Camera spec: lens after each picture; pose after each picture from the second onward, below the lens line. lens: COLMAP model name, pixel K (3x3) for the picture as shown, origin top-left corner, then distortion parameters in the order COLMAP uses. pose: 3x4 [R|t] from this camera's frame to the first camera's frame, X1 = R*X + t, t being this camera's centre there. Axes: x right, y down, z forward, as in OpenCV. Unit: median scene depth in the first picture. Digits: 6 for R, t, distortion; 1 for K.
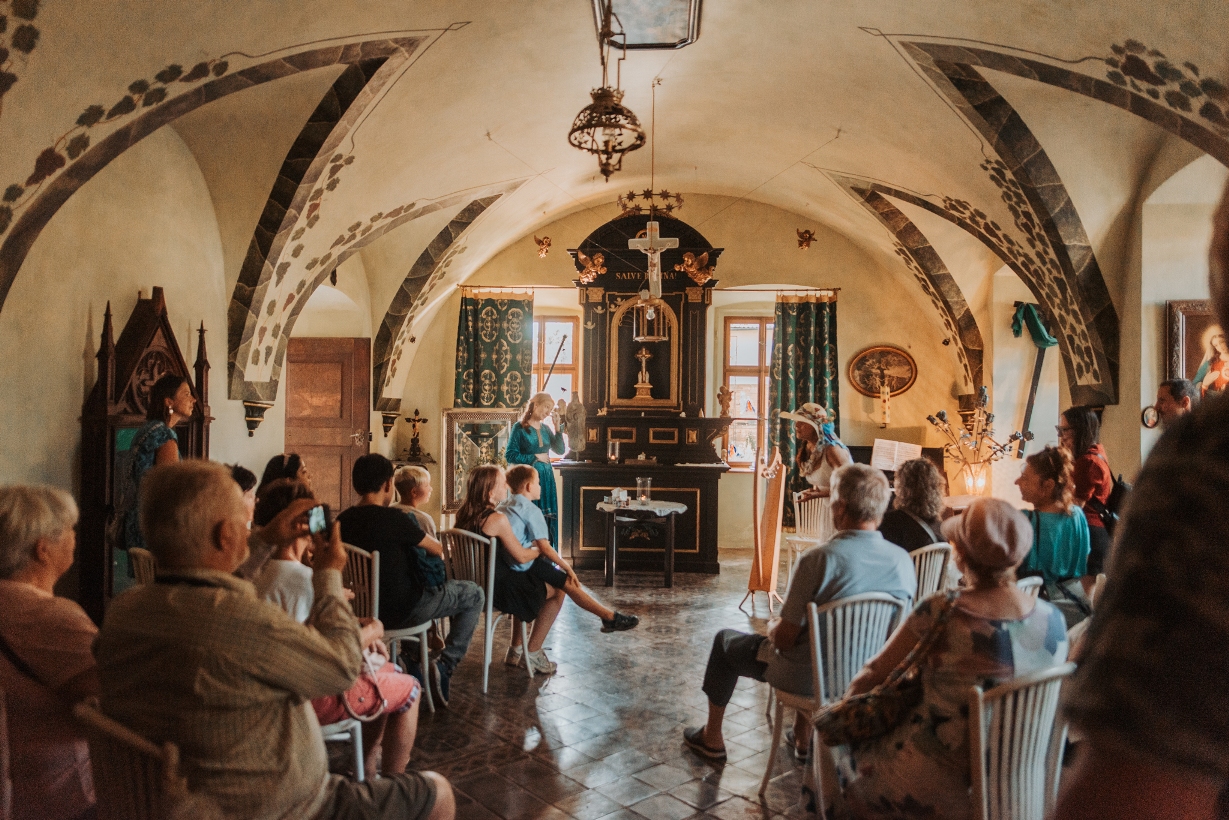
lens RADIAL K [[846.2, 0, 614.4], [0, 846.2, 413.7], [0, 0, 1]] dist [-0.024093, 0.001518]
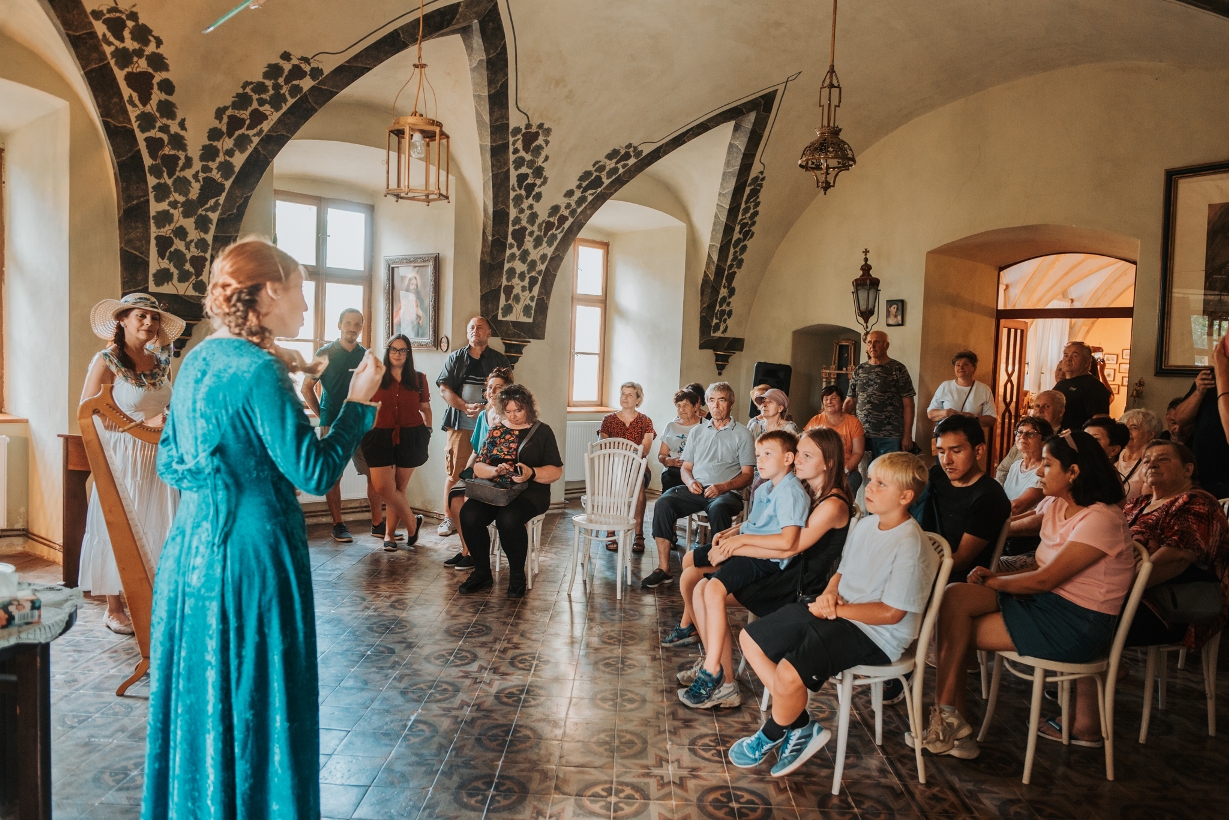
lens RADIAL K [[846.2, 0, 614.5], [0, 846.2, 409.0], [0, 0, 1]] dist [-0.024093, 0.001518]
pose [[-0.723268, -0.075824, 0.686392, -0.666994], [-0.052186, 0.997113, 0.055158, 0.024311], [-0.688593, 0.004074, -0.725137, 2.022093]]
